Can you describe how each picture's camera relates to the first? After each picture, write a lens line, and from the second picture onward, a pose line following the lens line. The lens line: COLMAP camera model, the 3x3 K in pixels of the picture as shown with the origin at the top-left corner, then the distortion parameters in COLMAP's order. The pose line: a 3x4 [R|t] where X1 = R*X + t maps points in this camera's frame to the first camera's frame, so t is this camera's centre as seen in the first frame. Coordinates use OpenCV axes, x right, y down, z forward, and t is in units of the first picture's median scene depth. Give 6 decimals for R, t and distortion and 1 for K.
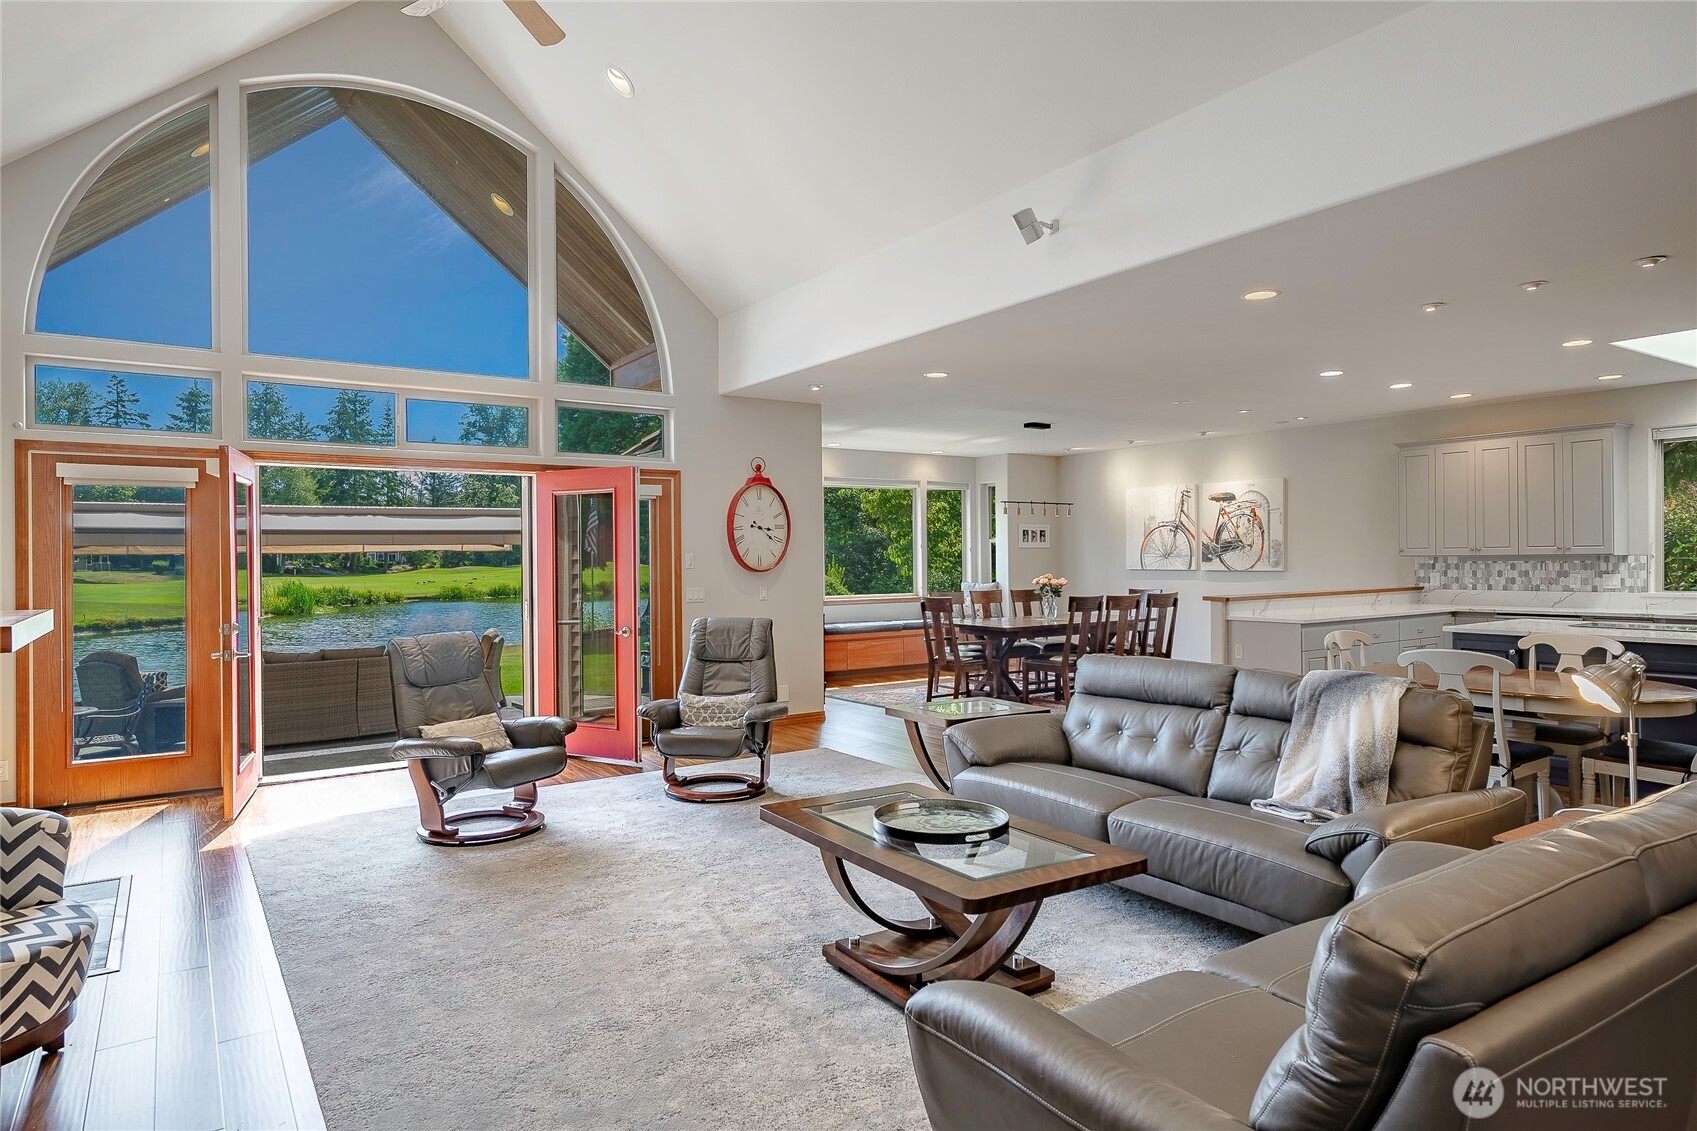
lens RADIAL K [[987.6, 0, 853.8], [0, 987.6, 555.3], [0, 0, 1]] dist [-0.000203, 0.004003]
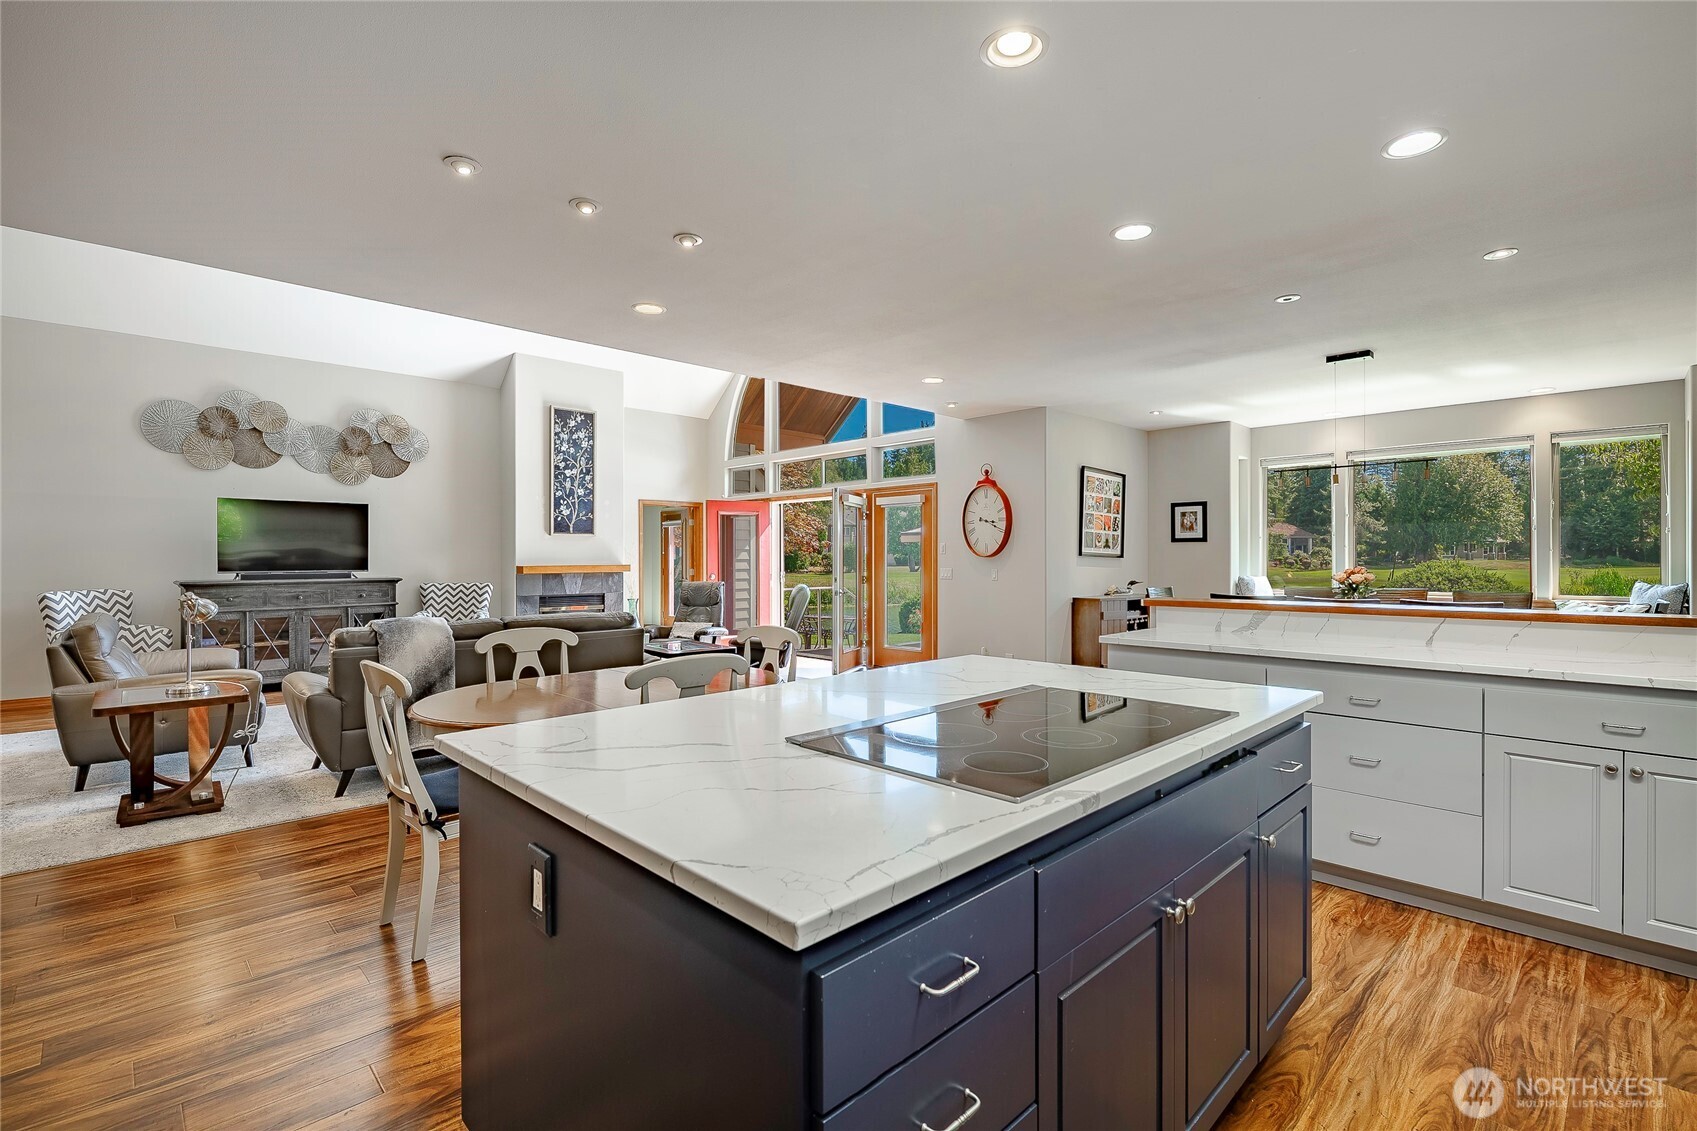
lens RADIAL K [[785.3, 0, 865.1], [0, 785.3, 562.0], [0, 0, 1]] dist [0.001722, -0.000677]
pose [[0.189199, 0.010388, -0.981884, 0.819207], [0.005078, 0.999920, 0.011557, 0.010069], [0.981926, -0.007173, 0.189132, 0.666228]]
